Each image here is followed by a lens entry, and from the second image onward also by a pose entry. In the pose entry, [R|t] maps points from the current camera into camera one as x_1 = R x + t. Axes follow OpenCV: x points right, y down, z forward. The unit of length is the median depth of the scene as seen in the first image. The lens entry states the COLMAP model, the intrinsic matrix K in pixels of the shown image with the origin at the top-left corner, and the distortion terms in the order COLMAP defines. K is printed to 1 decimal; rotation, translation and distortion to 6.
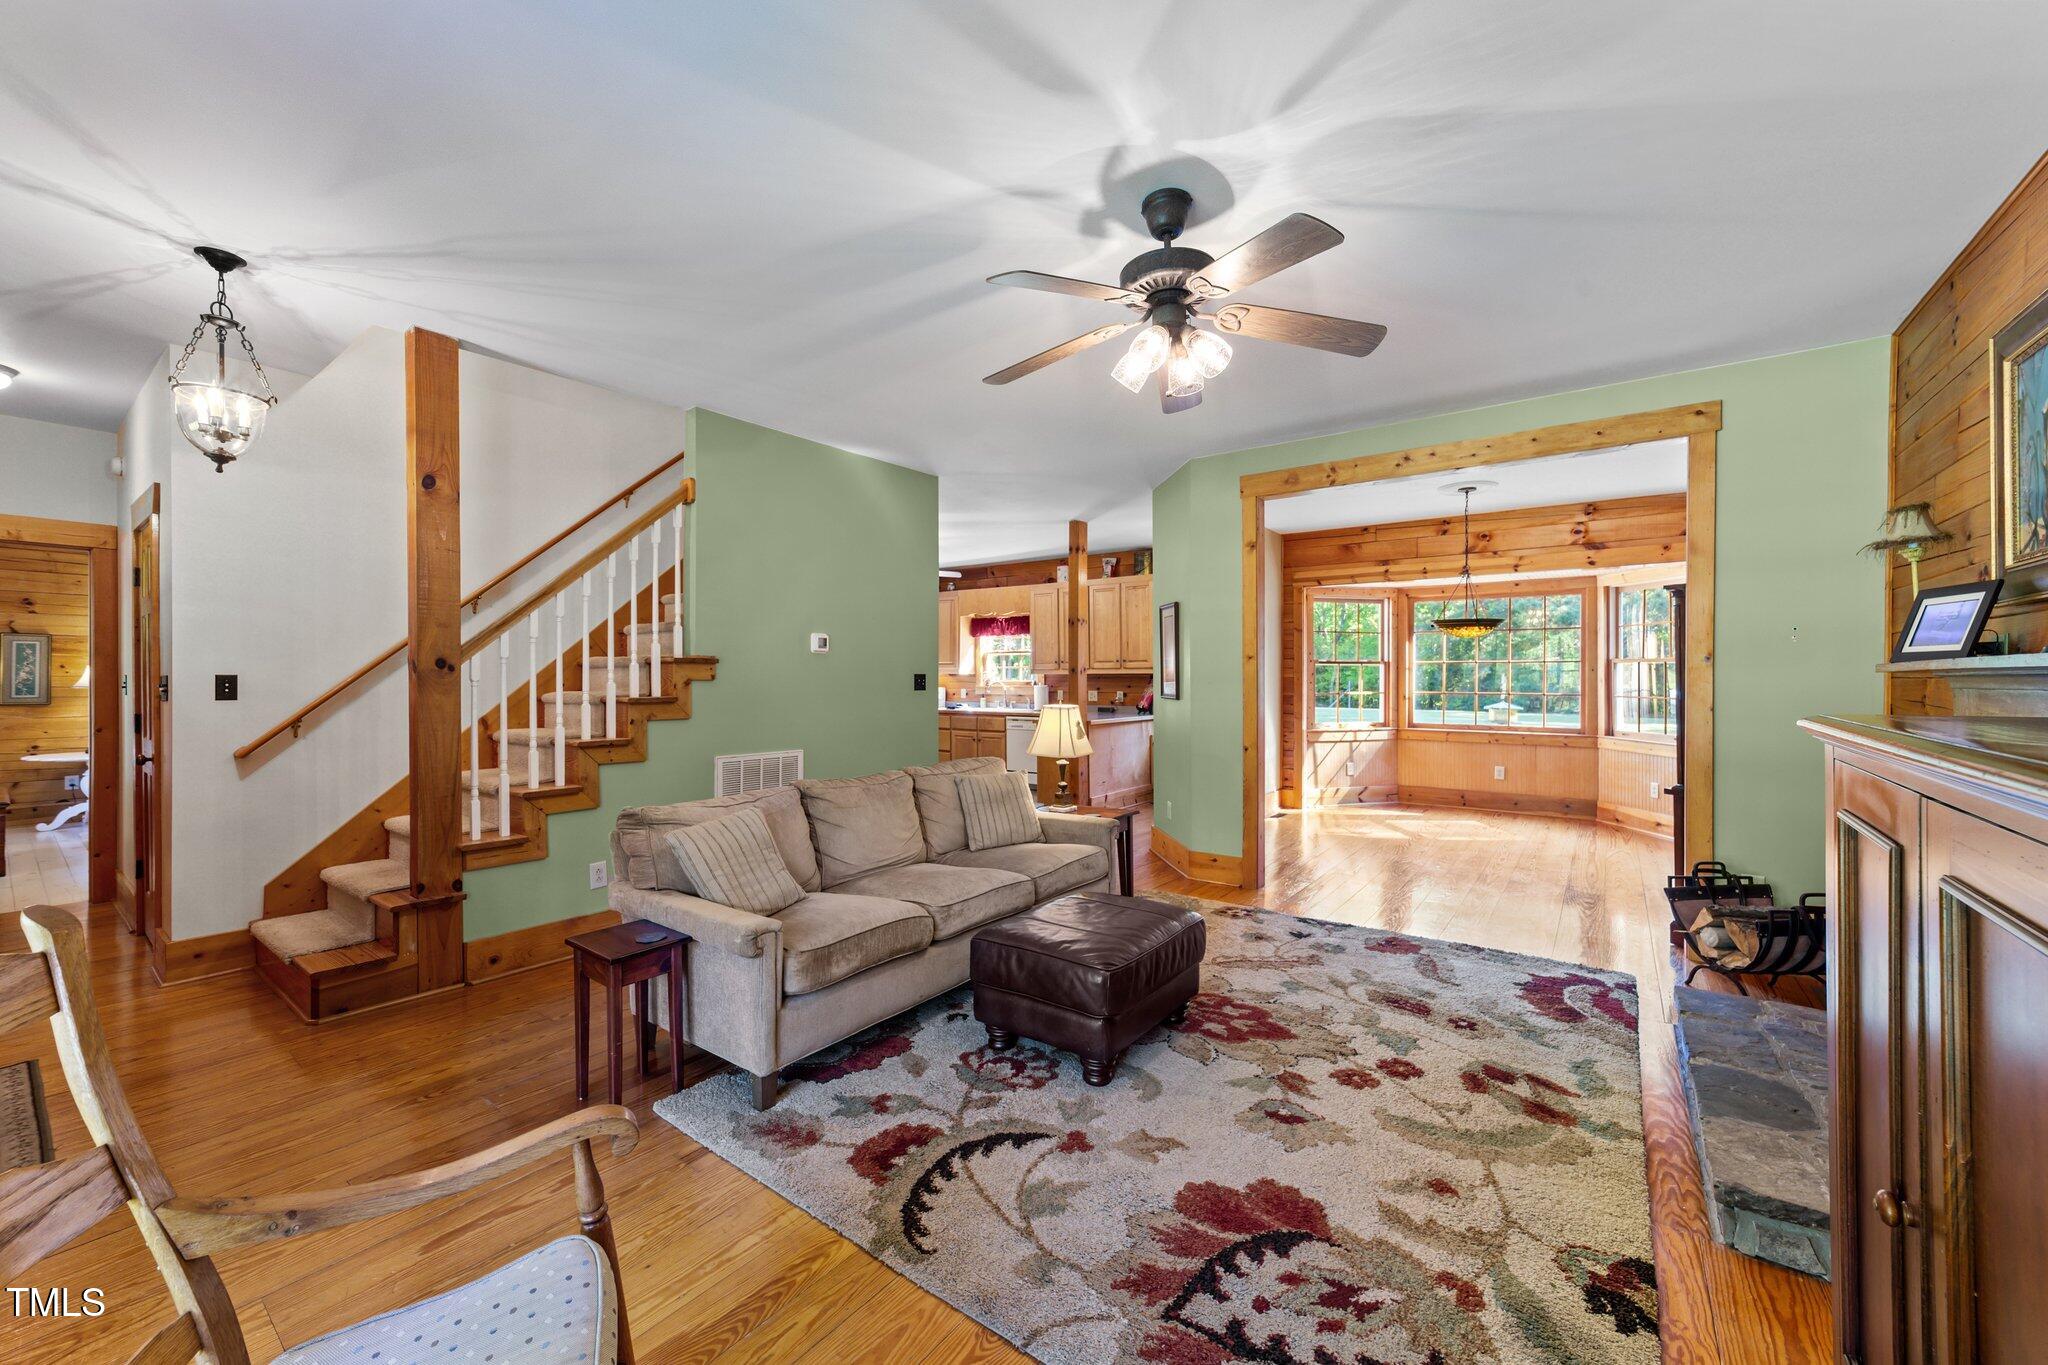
lens RADIAL K [[788.3, 0, 1028.6], [0, 788.3, 681.0], [0, 0, 1]] dist [0.000343, 0.000646]
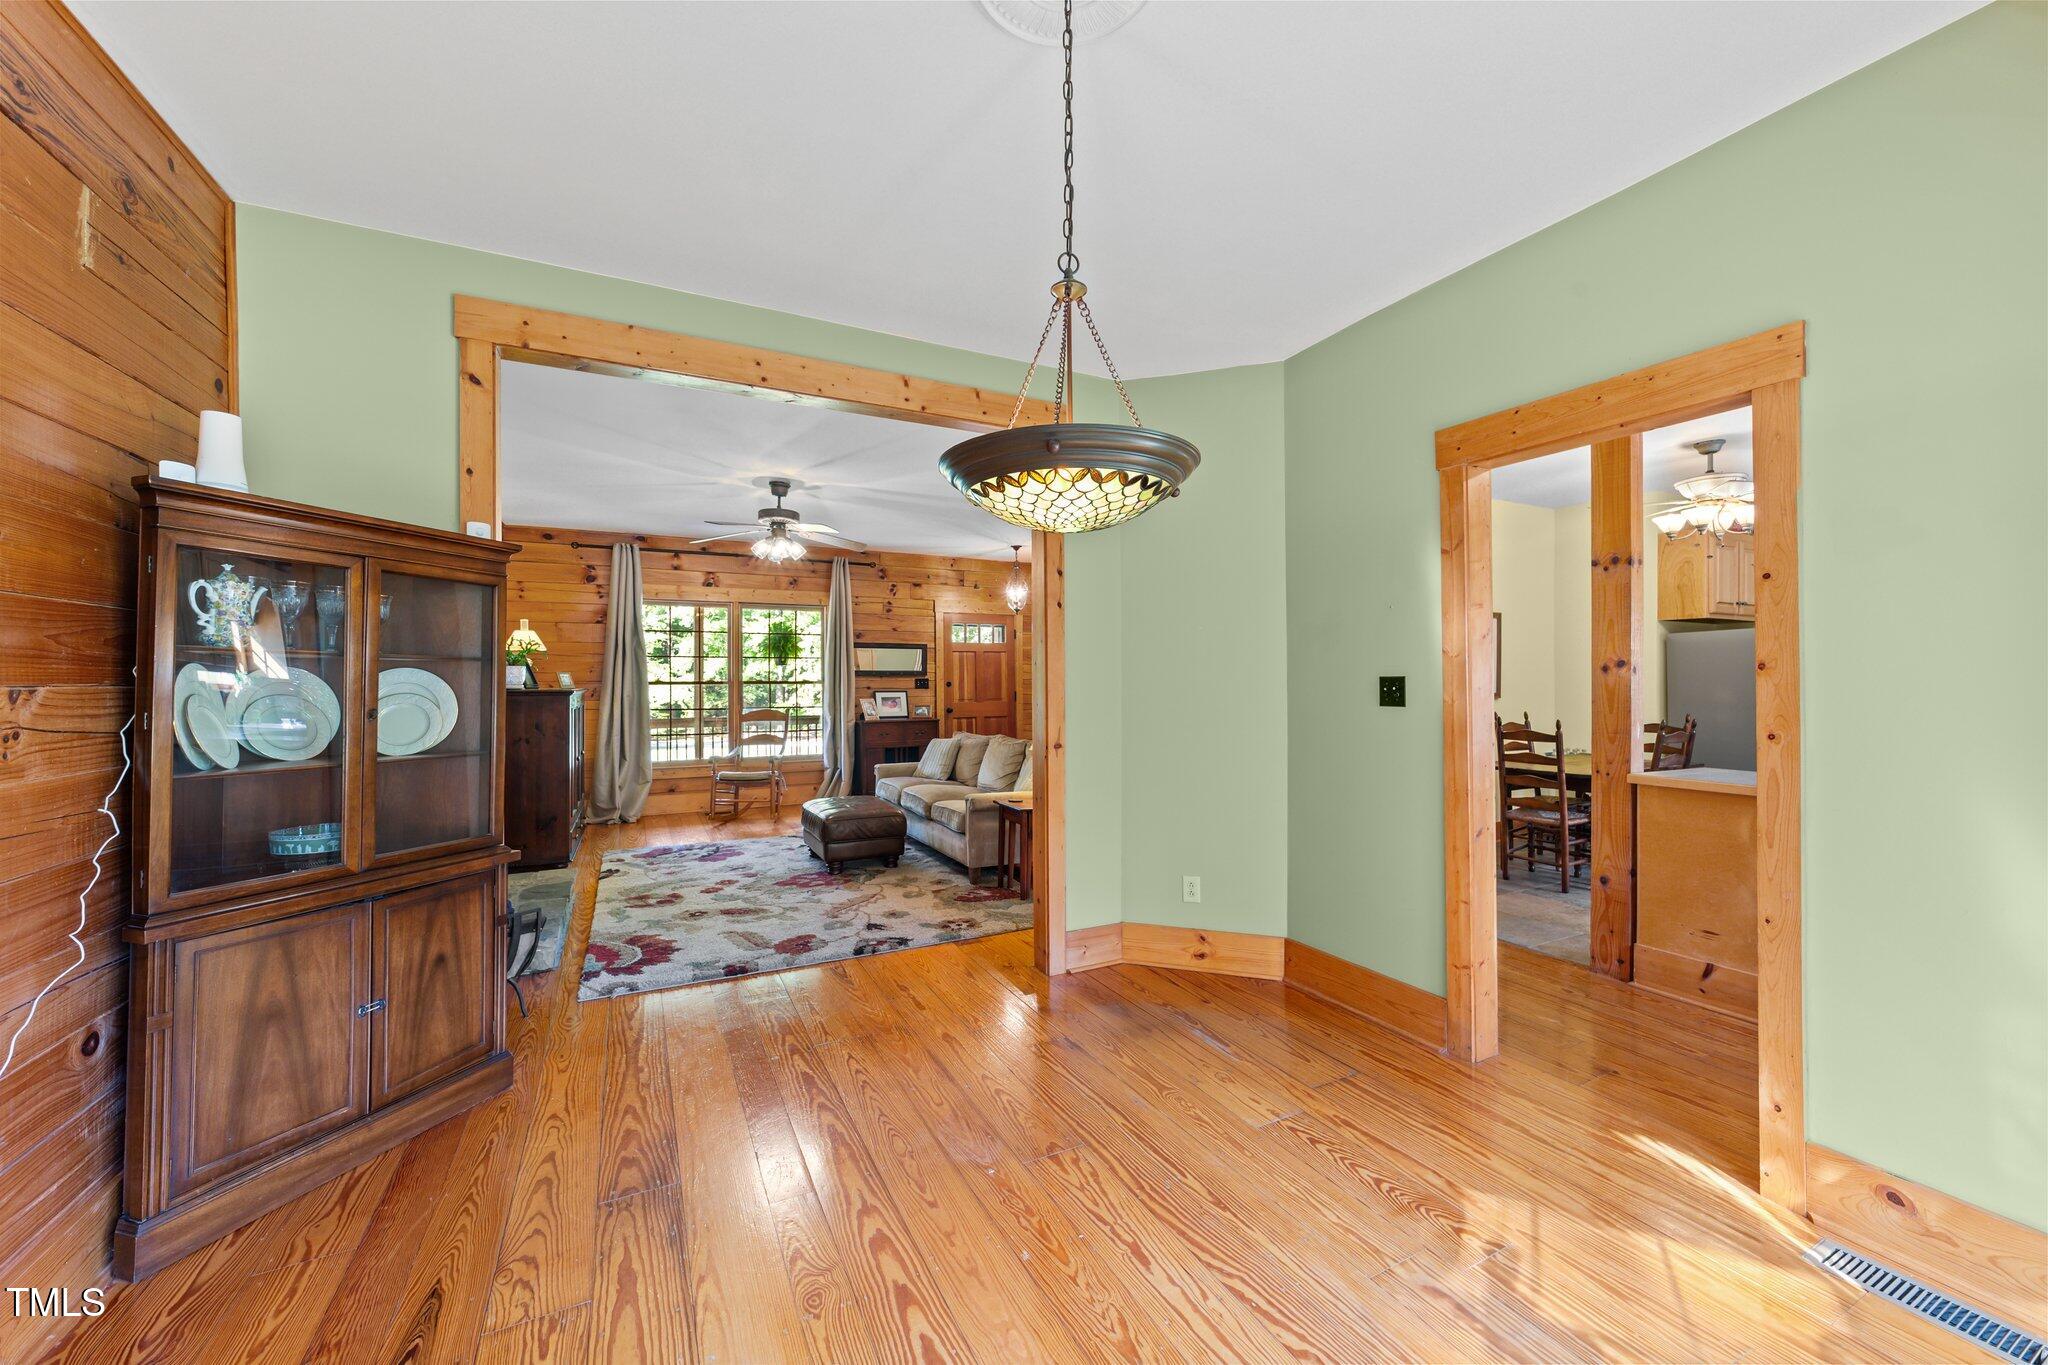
lens RADIAL K [[788.3, 0, 1042.9], [0, 788.3, 674.1], [0, 0, 1]] dist [0.000343, 0.000646]
pose [[-0.431141, 0.002136, -0.902282, 1.306266], [-0.008076, 0.999948, 0.006226, -0.025783], [0.902248, 0.009971, -0.431102, 1.803075]]
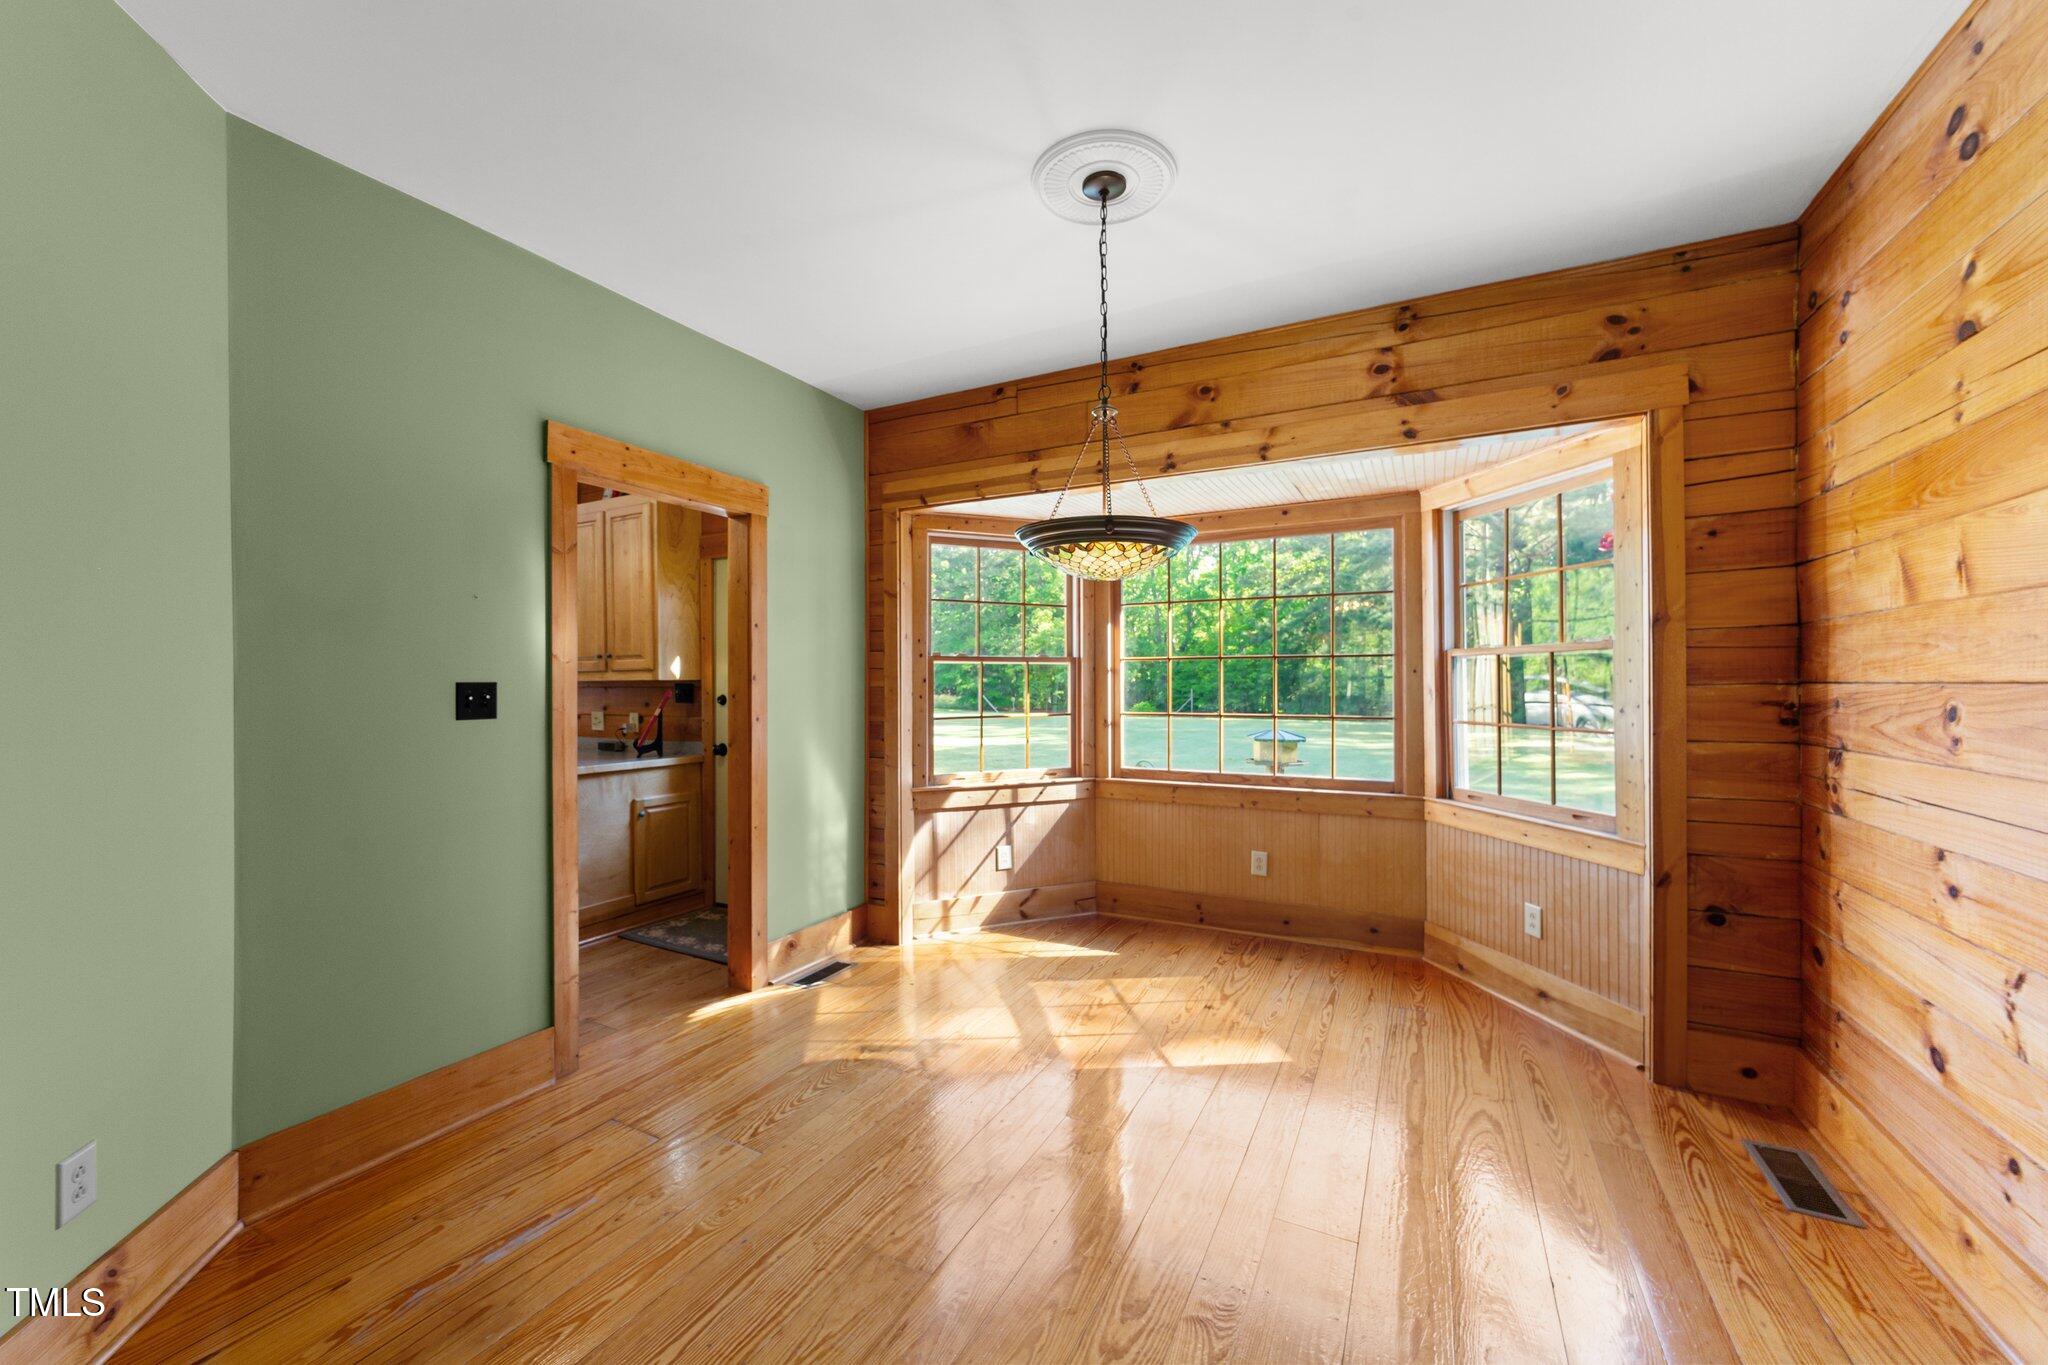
lens RADIAL K [[788.3, 0, 1017.5], [0, 788.3, 686.7], [0, 0, 1]] dist [0.000343, 0.000646]
pose [[0.988899, -0.000883, 0.148585, 0.369078], [0.002288, 0.999954, -0.009280, 0.000454], [-0.148570, 0.009517, 0.988856, 0.510921]]
